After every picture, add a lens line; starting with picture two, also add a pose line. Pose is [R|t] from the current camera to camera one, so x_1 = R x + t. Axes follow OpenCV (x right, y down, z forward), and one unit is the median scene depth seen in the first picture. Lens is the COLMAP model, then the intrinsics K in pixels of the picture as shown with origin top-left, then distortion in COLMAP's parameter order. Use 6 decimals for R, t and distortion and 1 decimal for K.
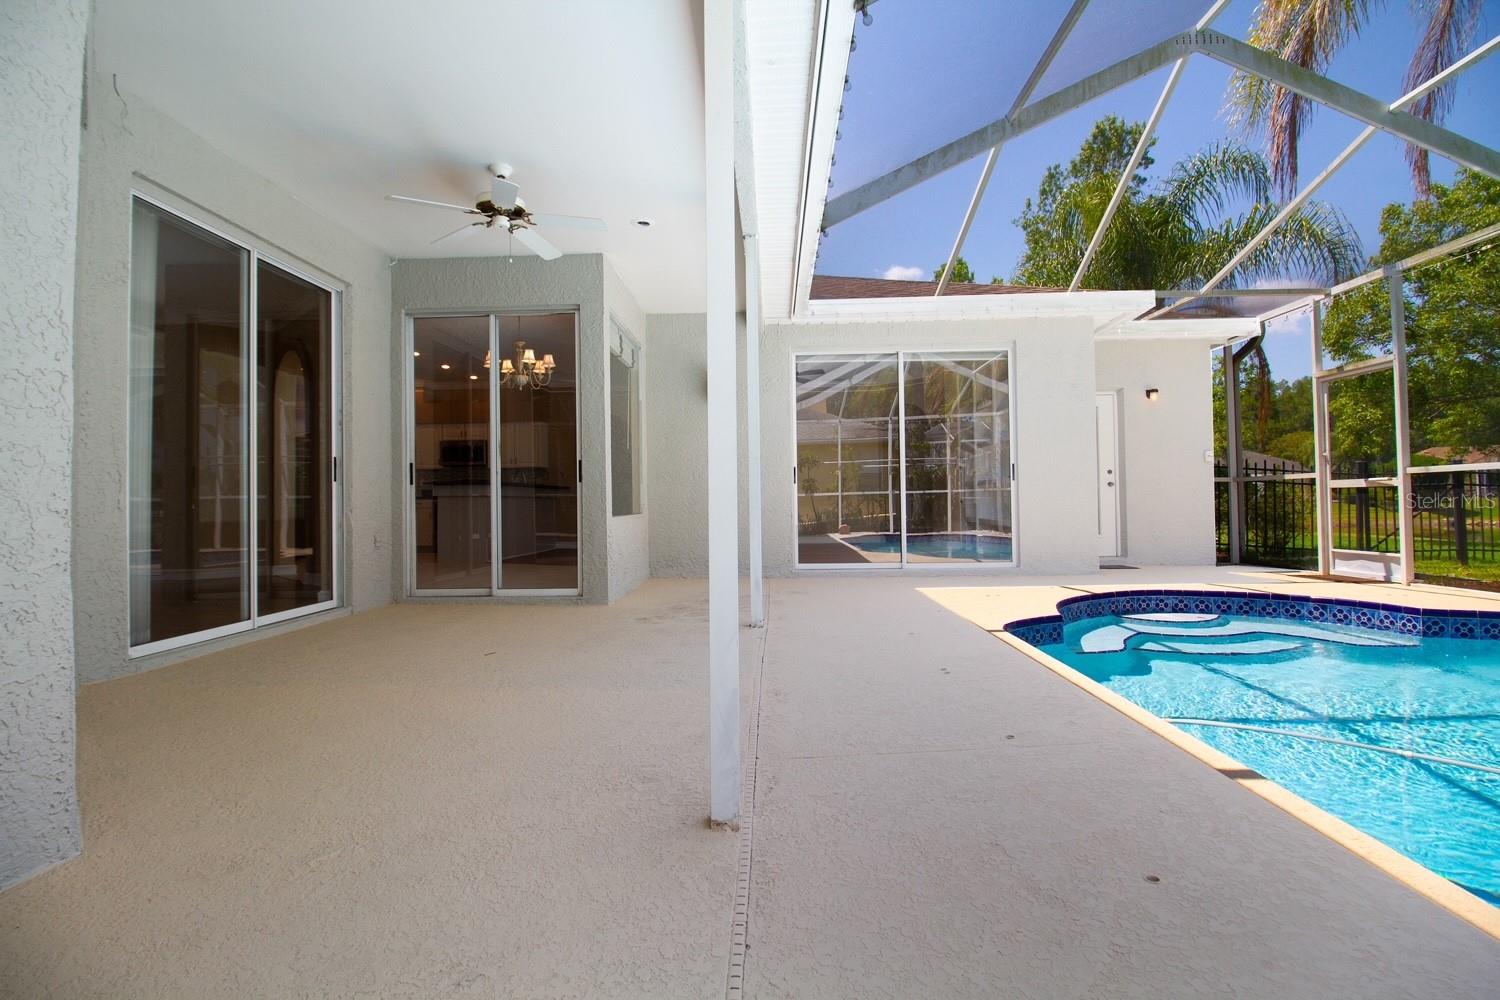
lens RADIAL K [[696.2, 0, 749.3], [0, 696.2, 494.7], [0, 0, 1]] dist [-0.019295, -0.002616]
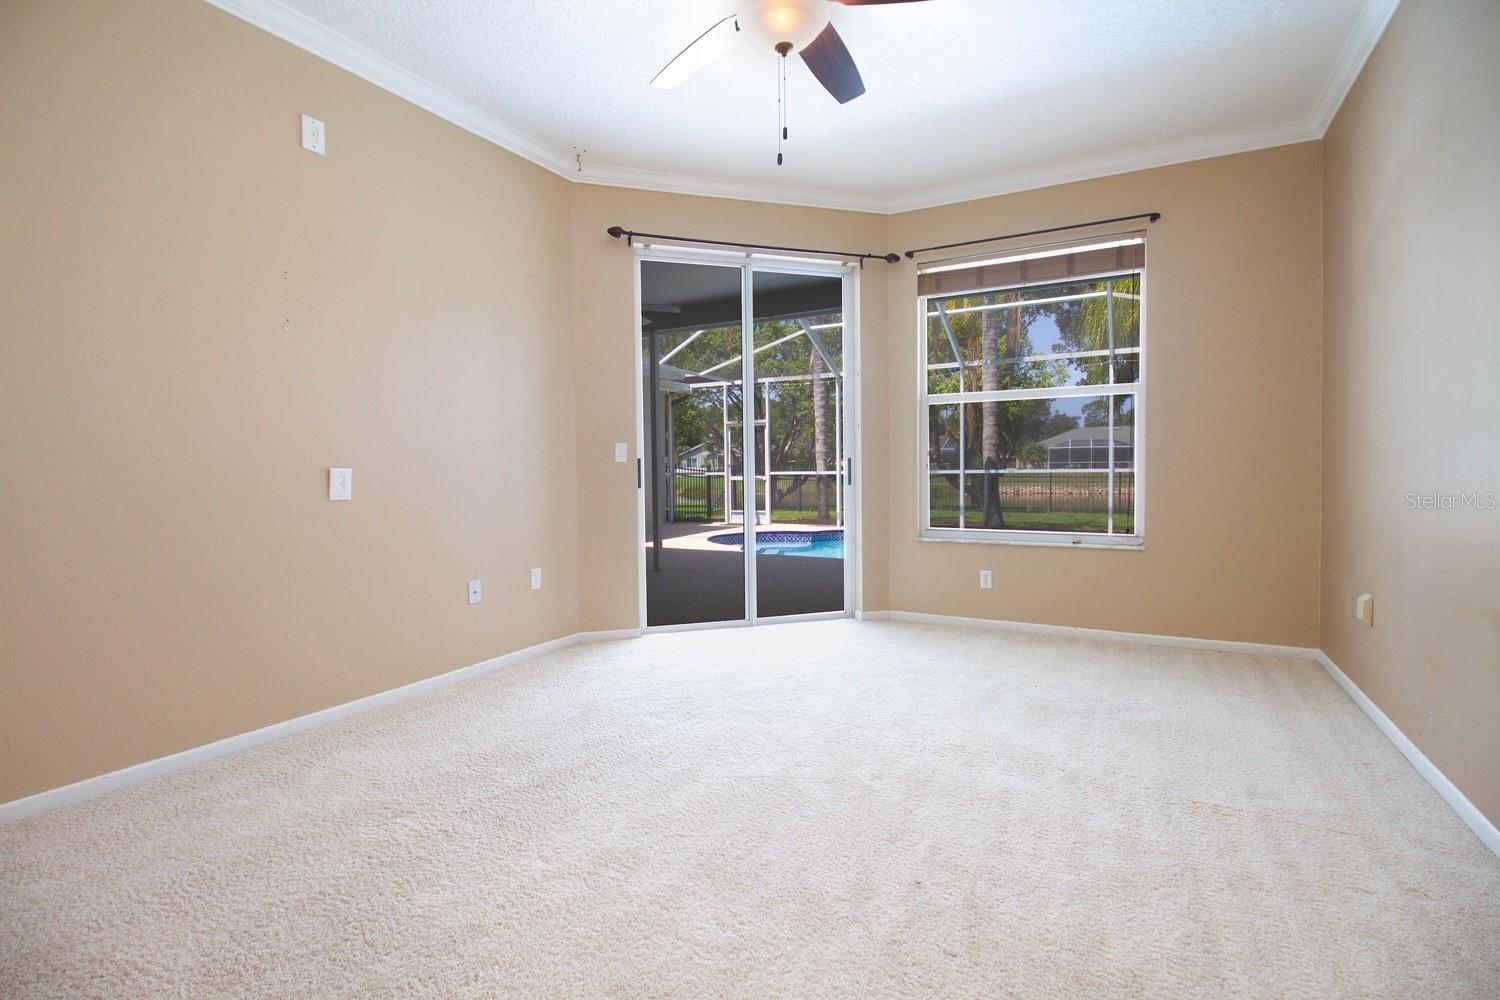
lens RADIAL K [[696.2, 0, 749.6], [0, 696.2, 496.0], [0, 0, 1]] dist [-0.019295, -0.002616]
pose [[0.455559, -0.025792, 0.889832, -0.923366], [-0.005689, 0.999475, 0.031883, -0.027981], [-0.890188, -0.019587, 0.455173, 0.031701]]
